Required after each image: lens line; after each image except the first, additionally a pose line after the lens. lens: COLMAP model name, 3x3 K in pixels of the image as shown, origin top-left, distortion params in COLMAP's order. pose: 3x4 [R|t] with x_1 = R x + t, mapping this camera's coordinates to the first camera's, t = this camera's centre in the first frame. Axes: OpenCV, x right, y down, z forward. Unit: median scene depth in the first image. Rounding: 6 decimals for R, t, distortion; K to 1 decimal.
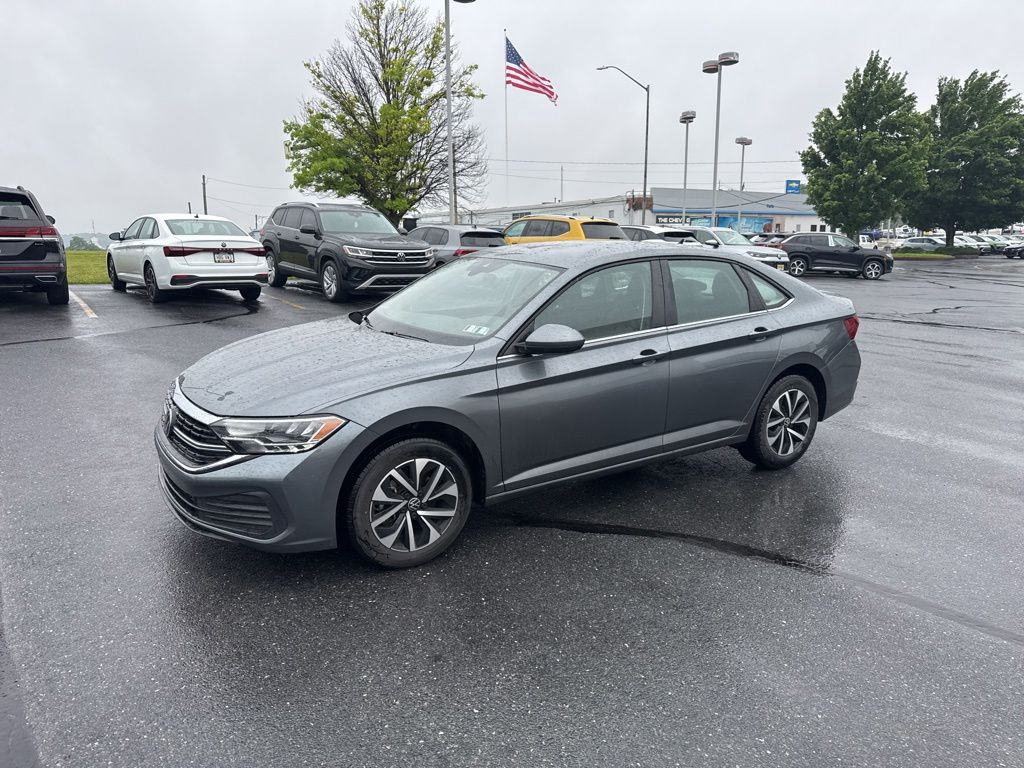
lens RADIAL K [[733.5, 0, 507.3], [0, 733.5, 390.7], [0, 0, 1]] dist [0.040826, -0.046412]
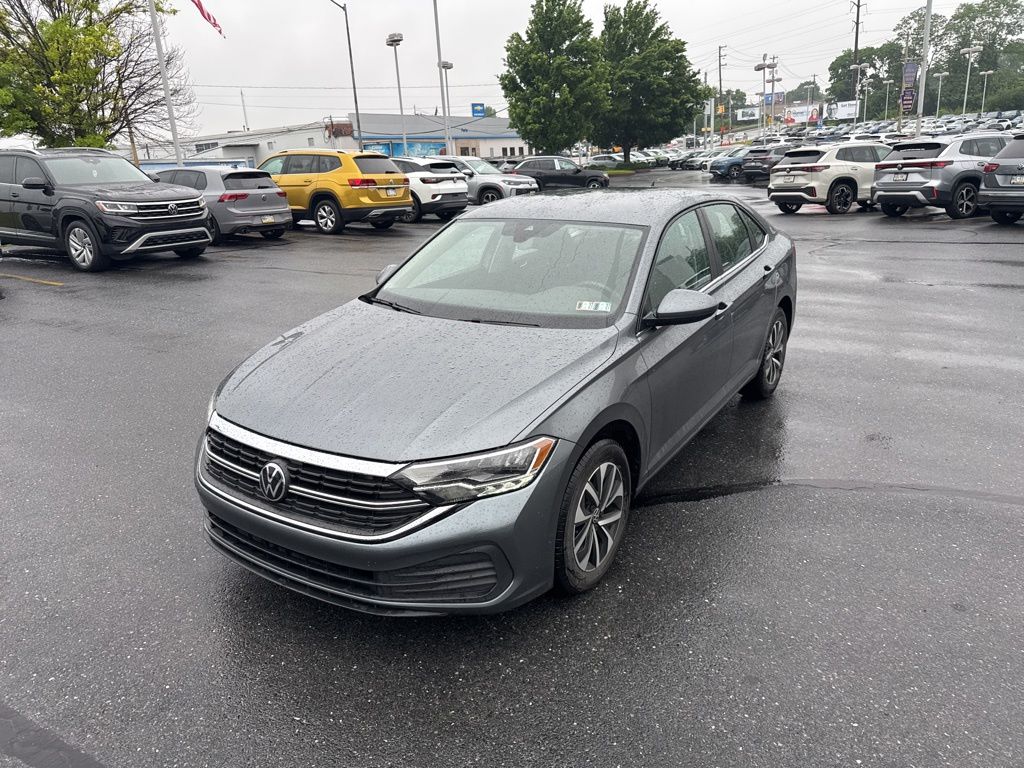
lens RADIAL K [[735.3, 0, 507.4], [0, 735.3, 381.3], [0, 0, 1]] dist [0.035250, -0.037182]
pose [[0.915804, -0.159338, 0.368665, -0.072222], [0.129203, 0.986021, 0.105207, -0.015144], [-0.380275, -0.048716, 0.923589, 0.032320]]
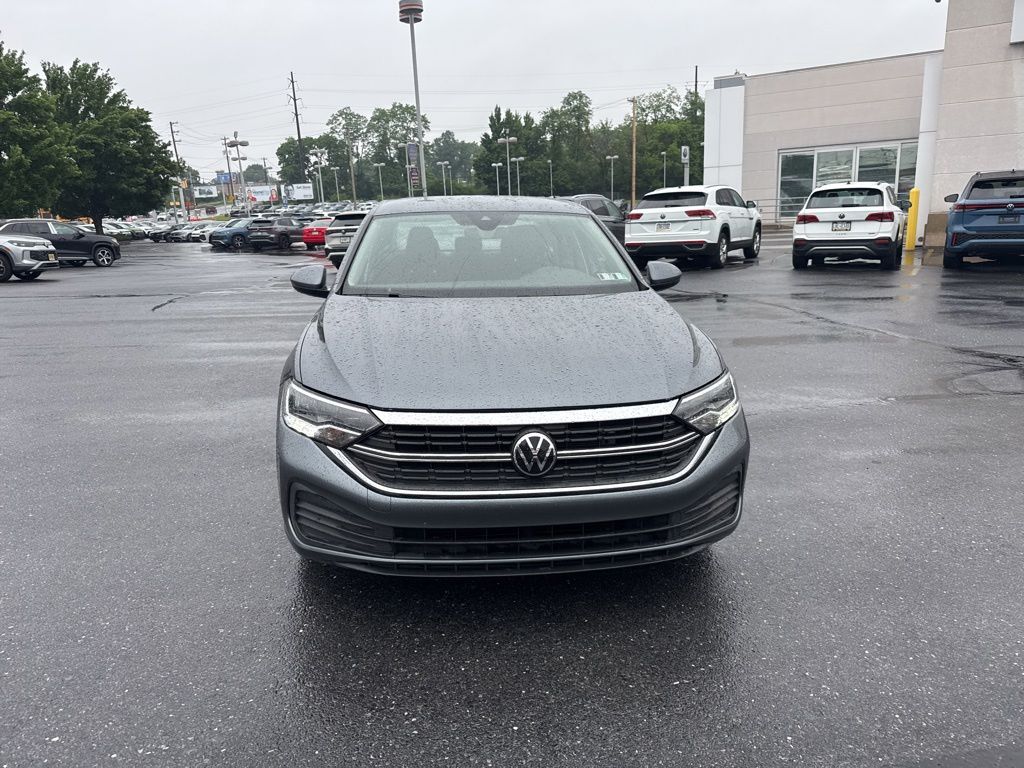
lens RADIAL K [[737.4, 0, 500.9], [0, 737.4, 387.5], [0, 0, 1]] dist [0.048049, -0.050178]
pose [[0.459492, -0.220356, 0.860413, -0.147897], [0.215914, 0.967388, 0.132446, -0.015555], [-0.861538, 0.124917, 0.492085, 0.100089]]
